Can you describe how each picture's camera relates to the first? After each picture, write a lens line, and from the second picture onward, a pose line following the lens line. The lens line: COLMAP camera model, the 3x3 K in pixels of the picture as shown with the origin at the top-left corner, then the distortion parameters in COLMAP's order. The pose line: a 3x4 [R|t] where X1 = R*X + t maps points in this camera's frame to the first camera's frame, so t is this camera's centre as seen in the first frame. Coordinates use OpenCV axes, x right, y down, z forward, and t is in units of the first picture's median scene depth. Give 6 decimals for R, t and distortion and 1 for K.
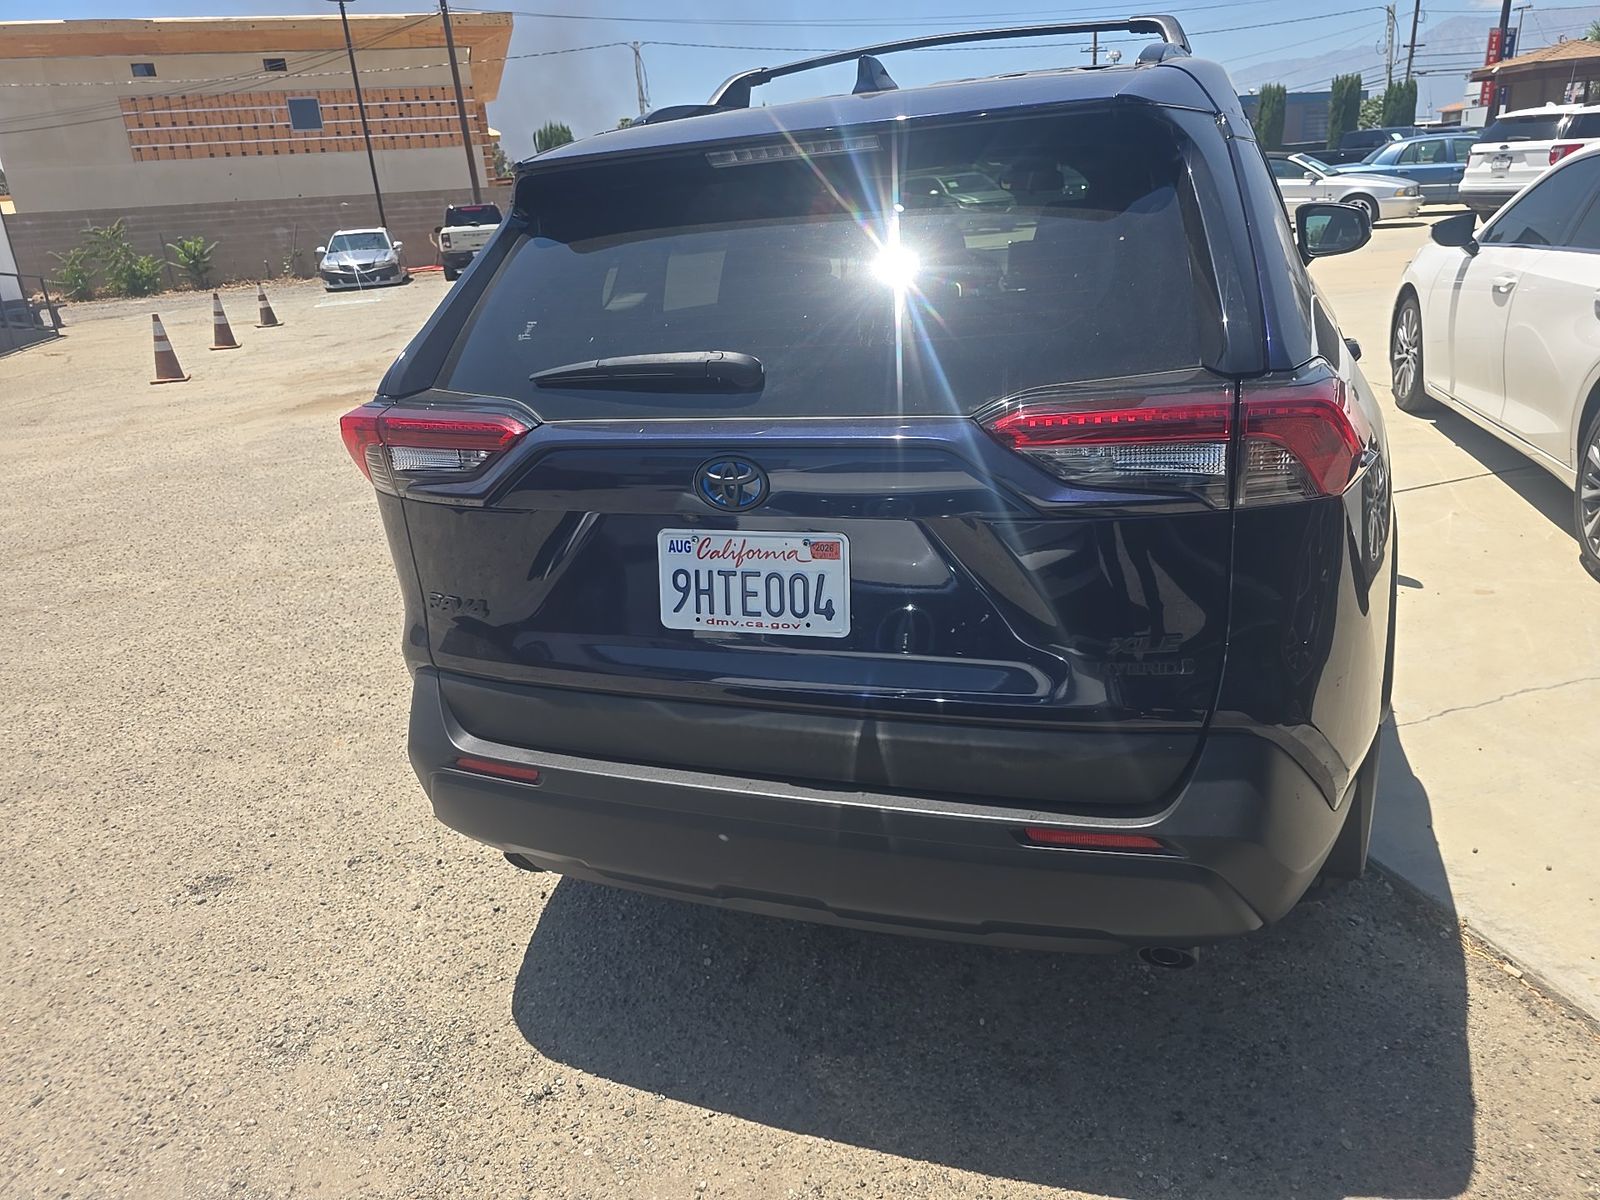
lens RADIAL K [[1070.1, 0, 800.8], [0, 1070.1, 614.4], [0, 0, 1]] dist [0.067449, -0.057905]
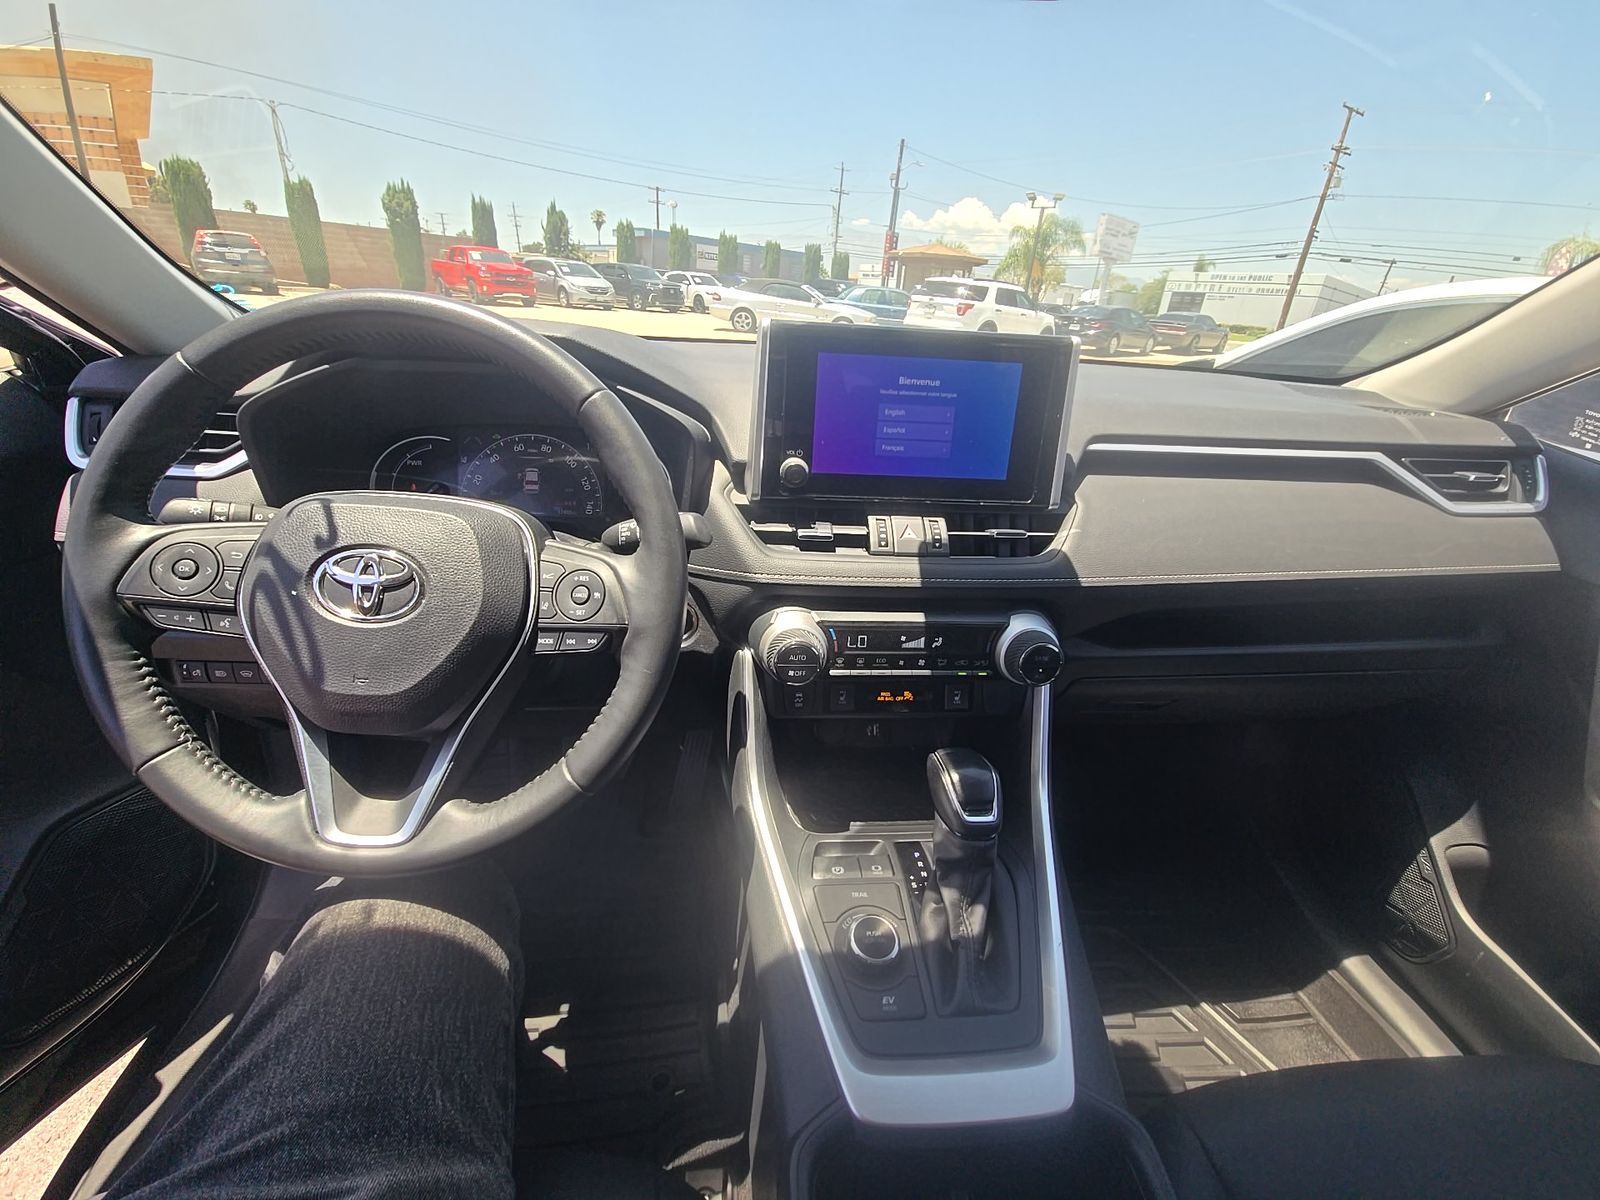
lens RADIAL K [[649.8, 0, 792.8], [0, 649.8, 596.0], [0, 0, 1]] dist [0.021044, -0.017128]
pose [[0.899010, -0.053611, 0.434633, 0.151588], [0.025403, 0.997191, 0.070455, -0.321699], [-0.437190, -0.052299, 0.897847, 0.962341]]
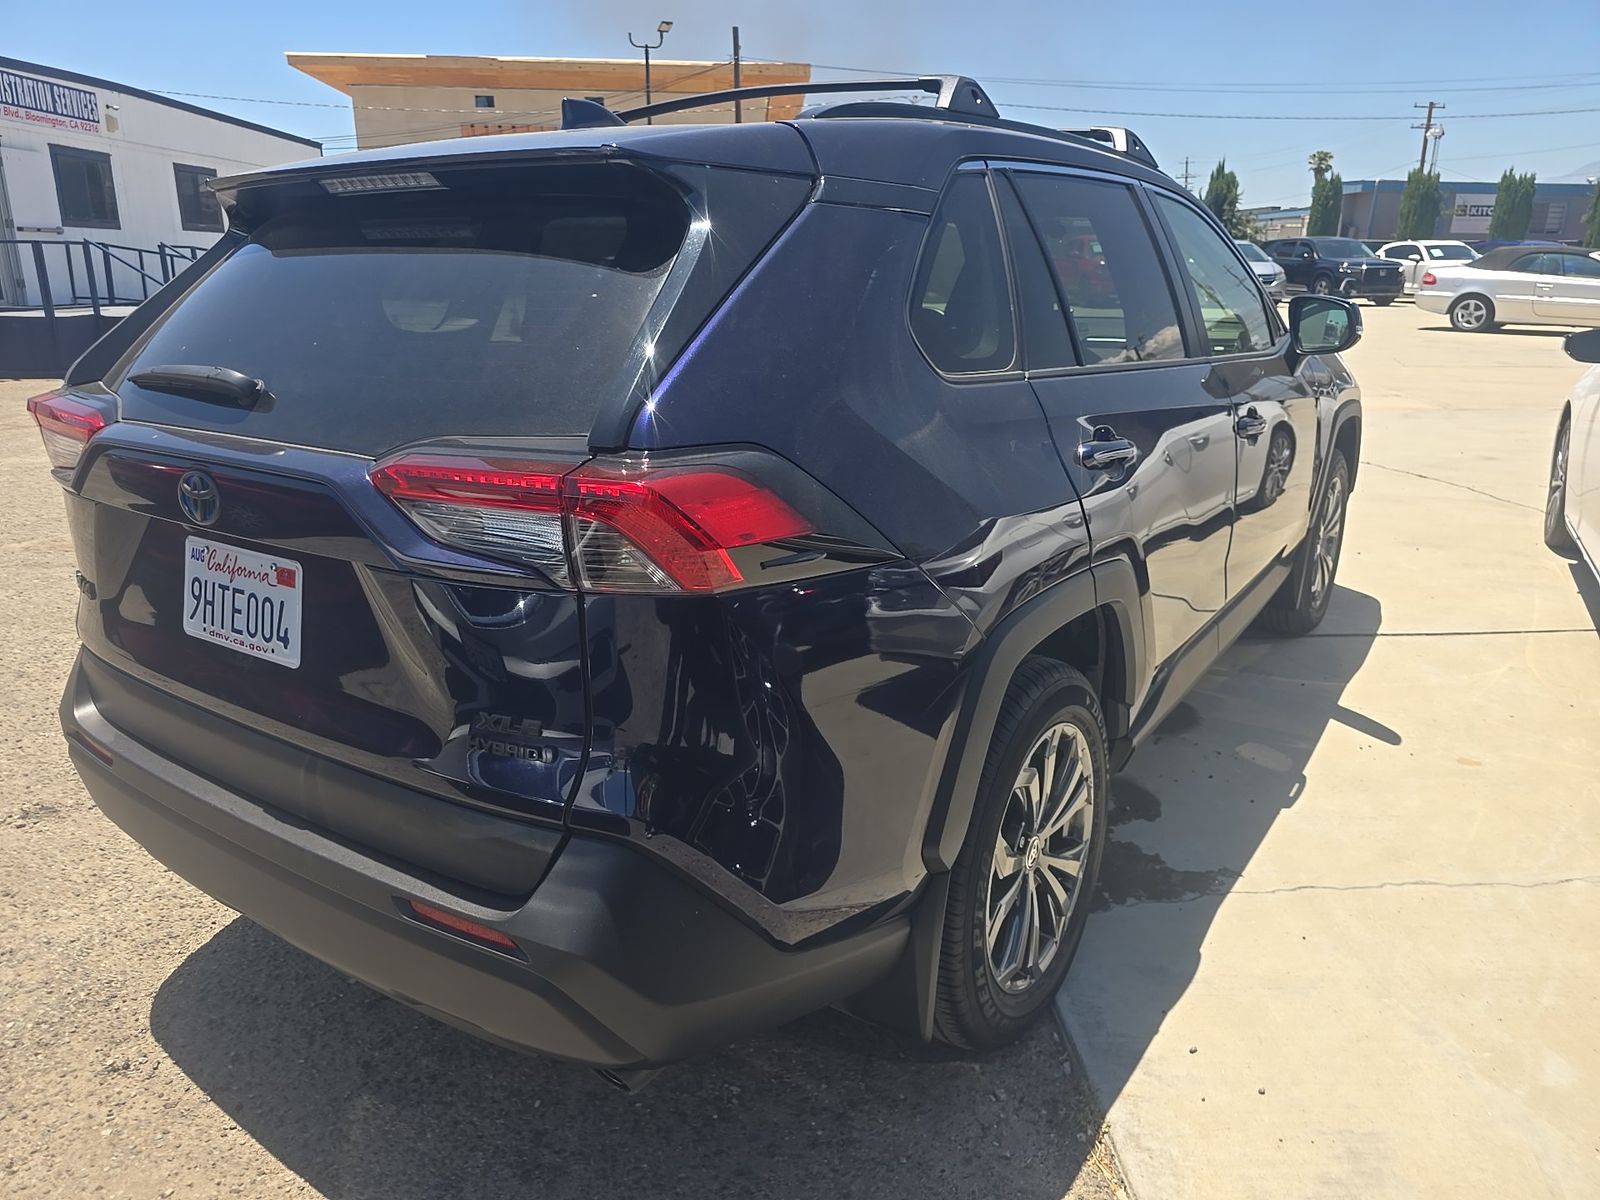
lens RADIAL K [[1089.9, 0, 790.3], [0, 1089.9, 605.6], [0, 0, 1]] dist [0.002383, -0.002026]
pose [[0.964392, 0.147794, -0.219327, 0.286479], [-0.158067, 0.986974, -0.029955, -0.032065], [0.212043, 0.063557, 0.975191, 0.052049]]
